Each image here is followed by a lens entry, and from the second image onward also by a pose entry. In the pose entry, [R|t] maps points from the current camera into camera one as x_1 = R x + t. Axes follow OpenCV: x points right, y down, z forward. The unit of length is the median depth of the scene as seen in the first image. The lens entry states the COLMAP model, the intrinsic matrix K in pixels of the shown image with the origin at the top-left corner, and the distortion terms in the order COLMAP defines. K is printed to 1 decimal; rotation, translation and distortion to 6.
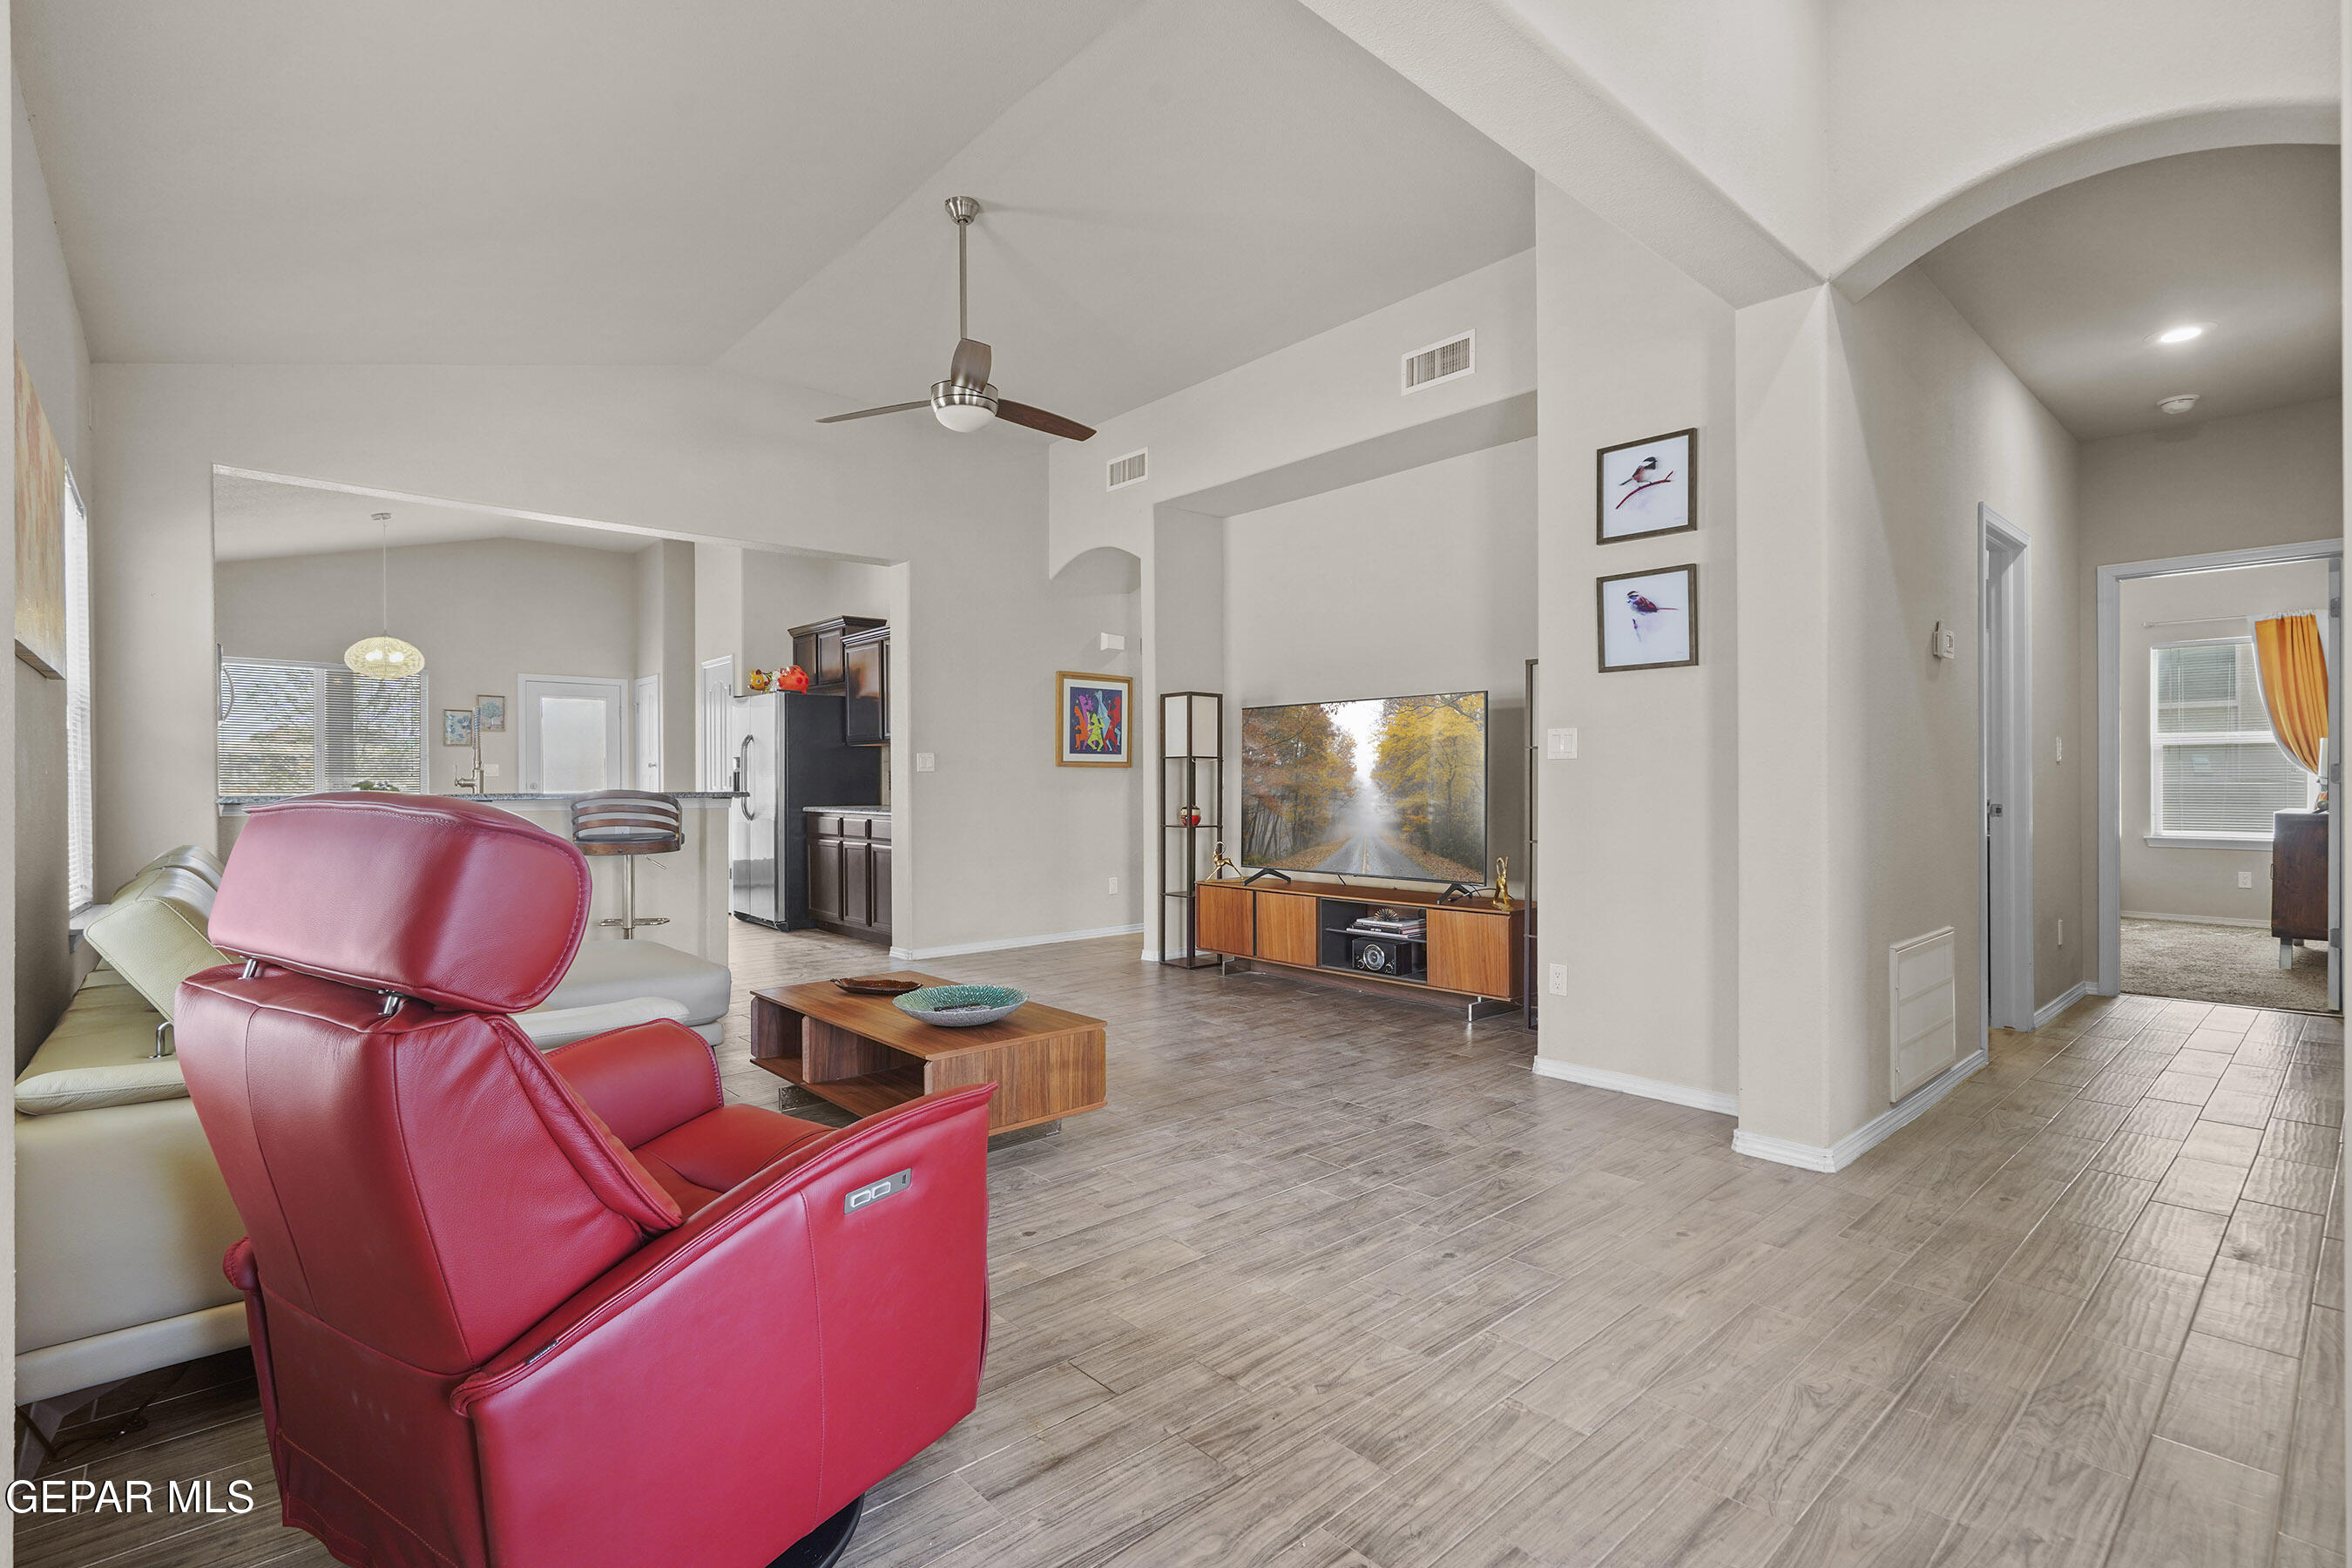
lens RADIAL K [[1085.1, 0, 1160.5], [0, 1085.1, 777.4], [0, 0, 1]] dist [-0.003593, 0.002115]
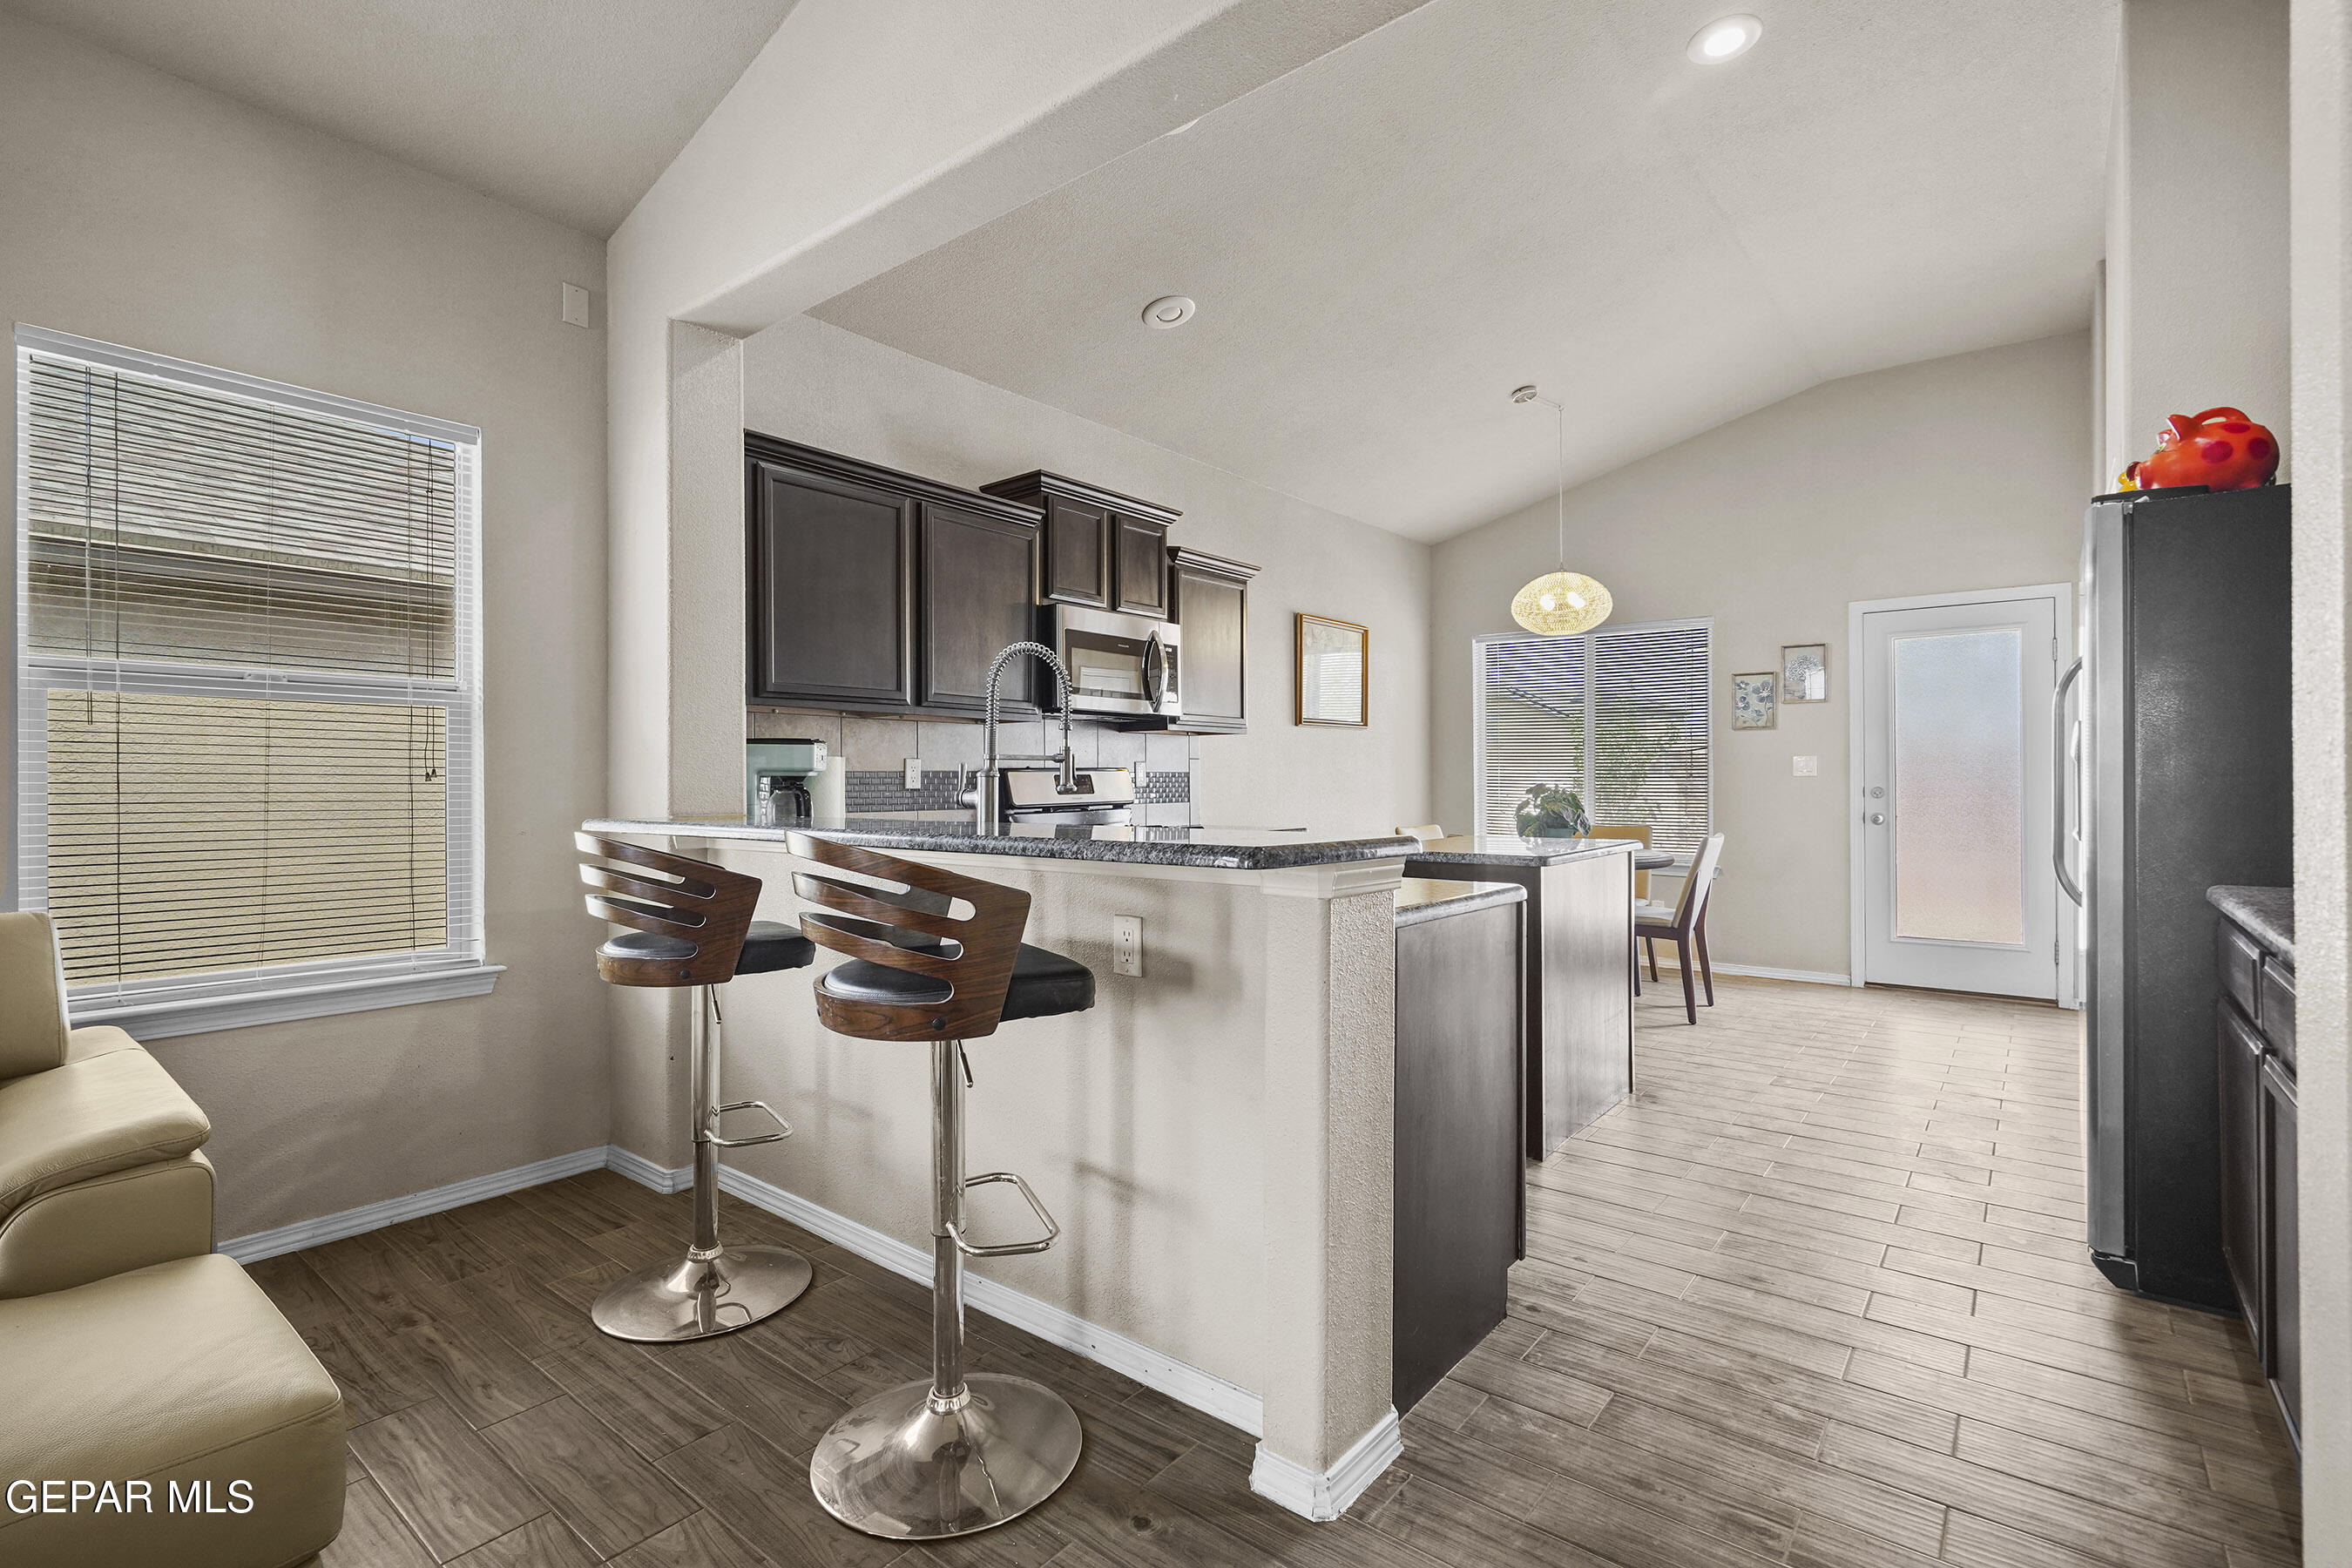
lens RADIAL K [[1085.1, 0, 1173.8], [0, 1085.1, 778.5], [0, 0, 1]] dist [-0.003593, 0.002115]
pose [[0.169213, -0.001795, -0.985578, -0.180814], [0.007792, 0.999970, -0.000484, -0.005707], [0.985549, -0.007598, 0.169222, 1.312741]]
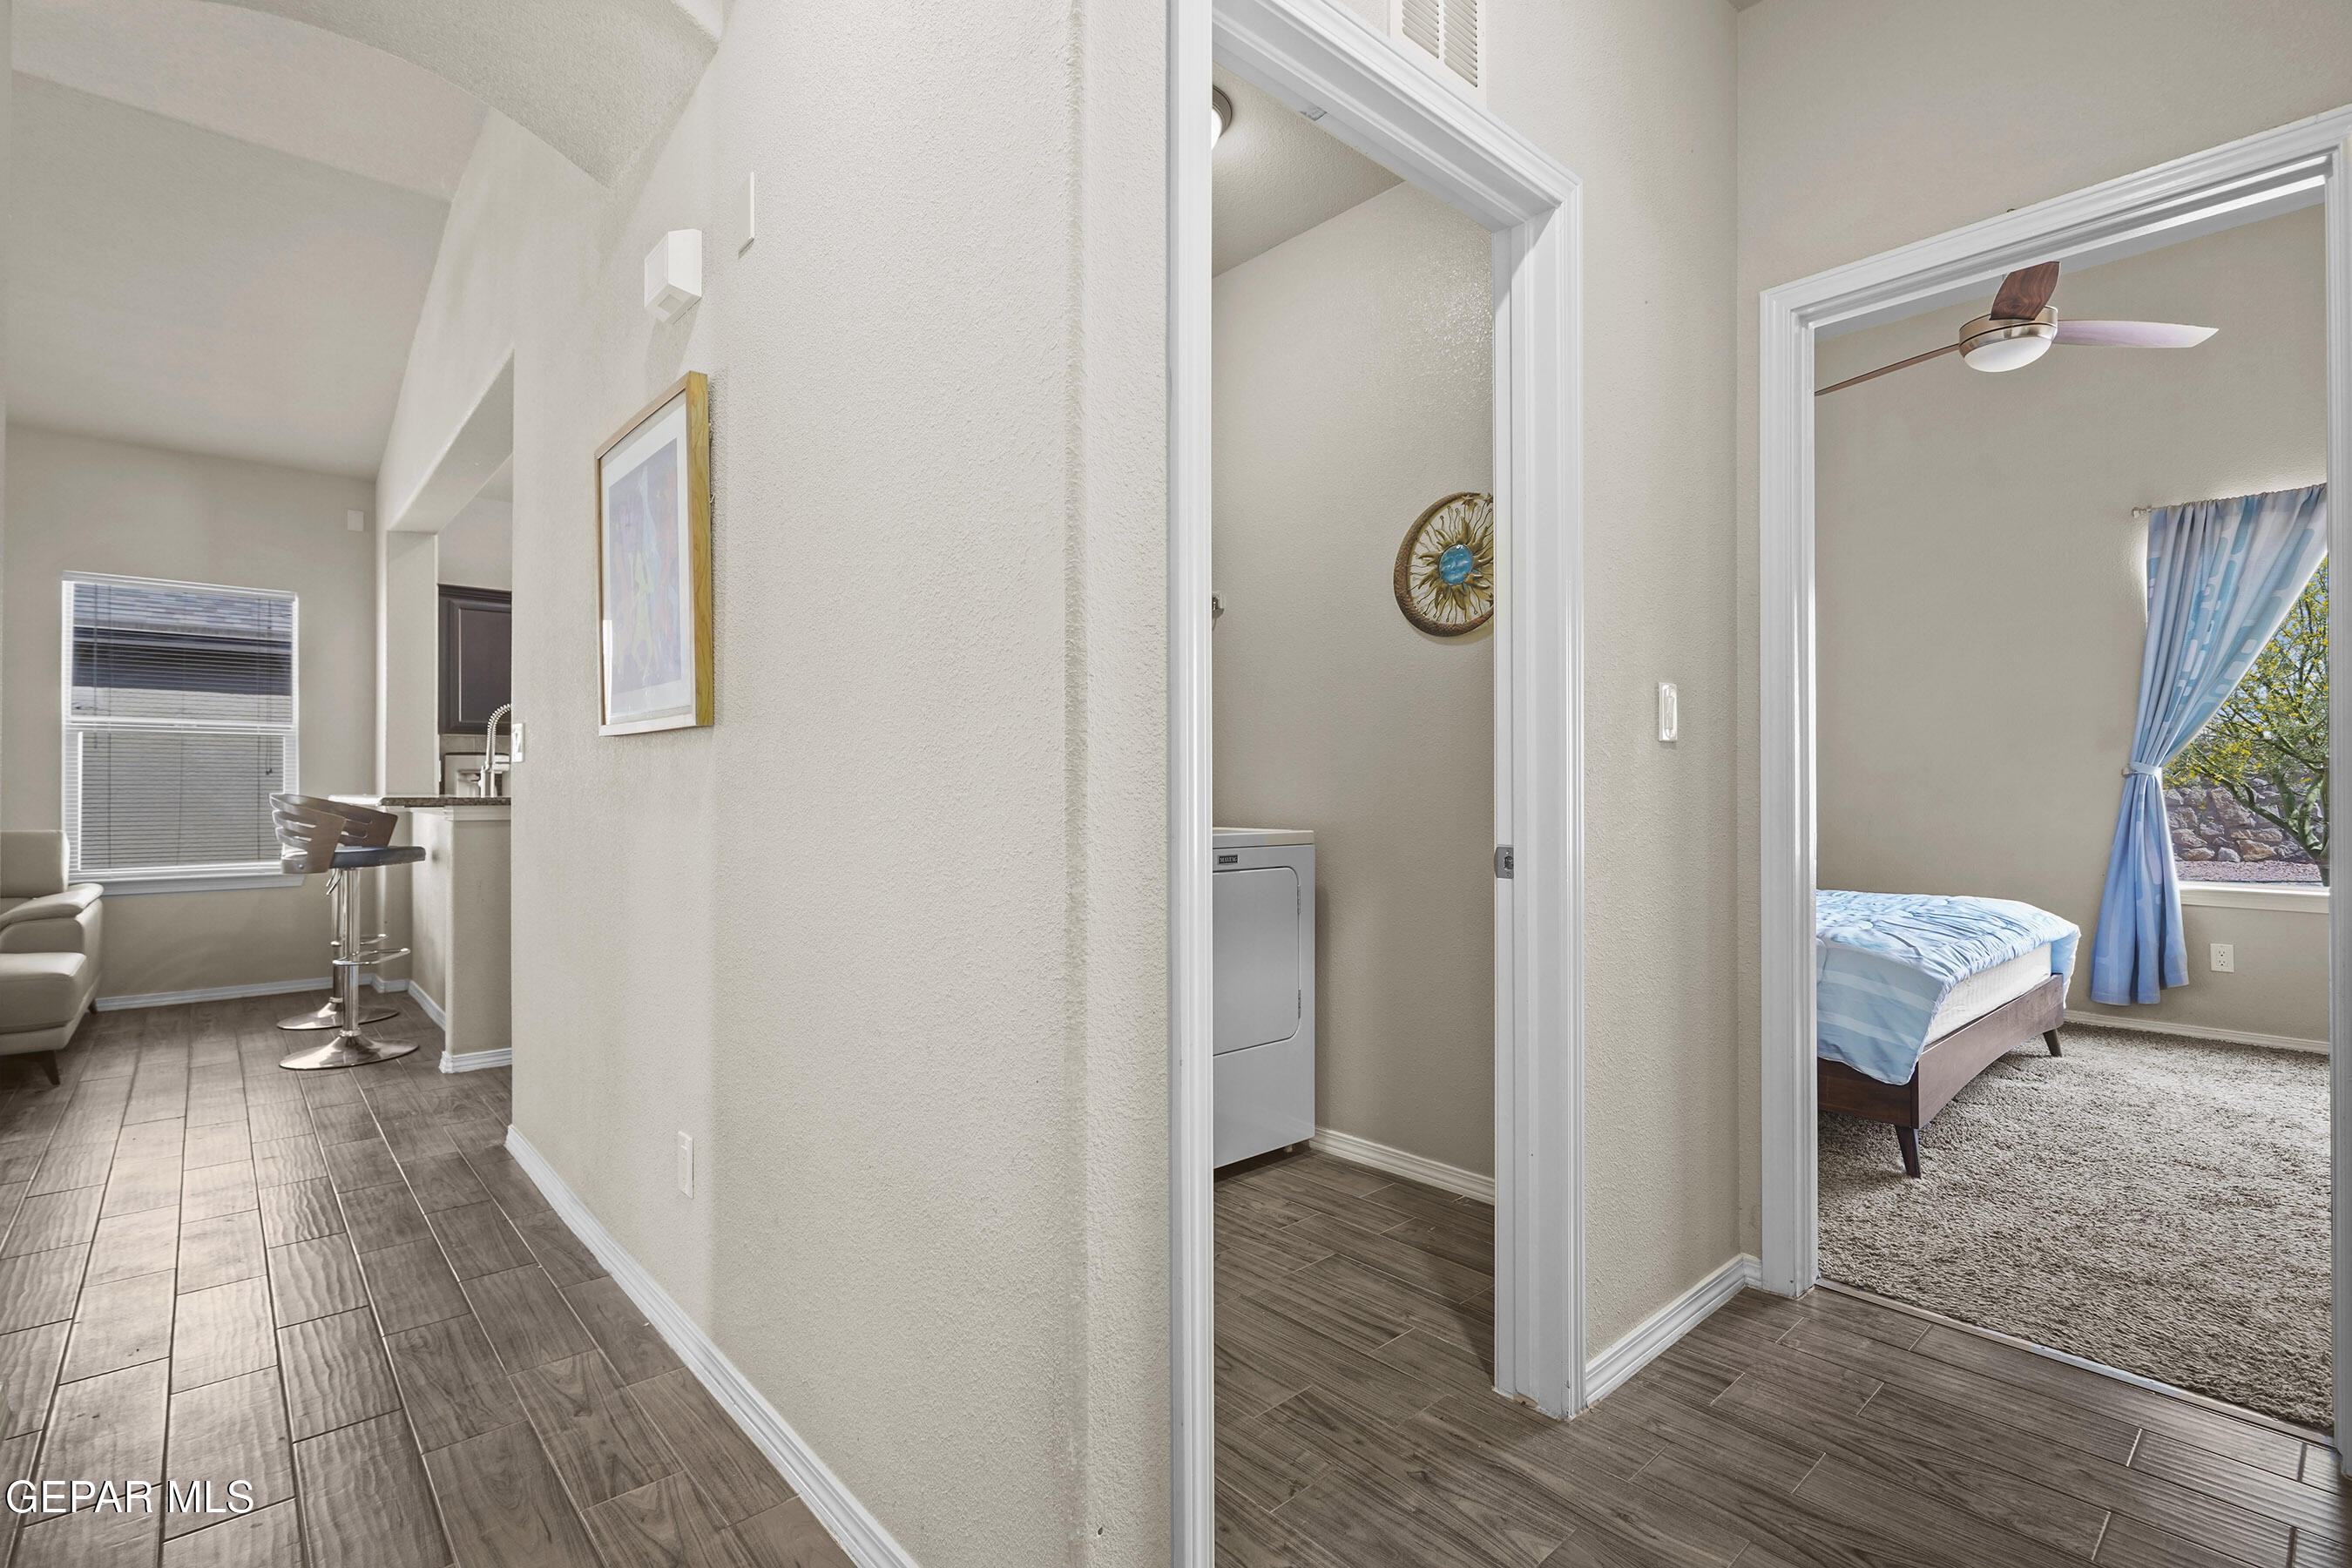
lens RADIAL K [[1085.1, 0, 1172.5], [0, 1085.1, 772.1], [0, 0, 1]] dist [-0.003593, 0.002115]
pose [[0.008137, -0.008330, -0.999932, 0.420051], [0.007396, 0.999938, -0.008270, 0.007544], [0.999940, -0.007328, 0.008199, 2.077011]]
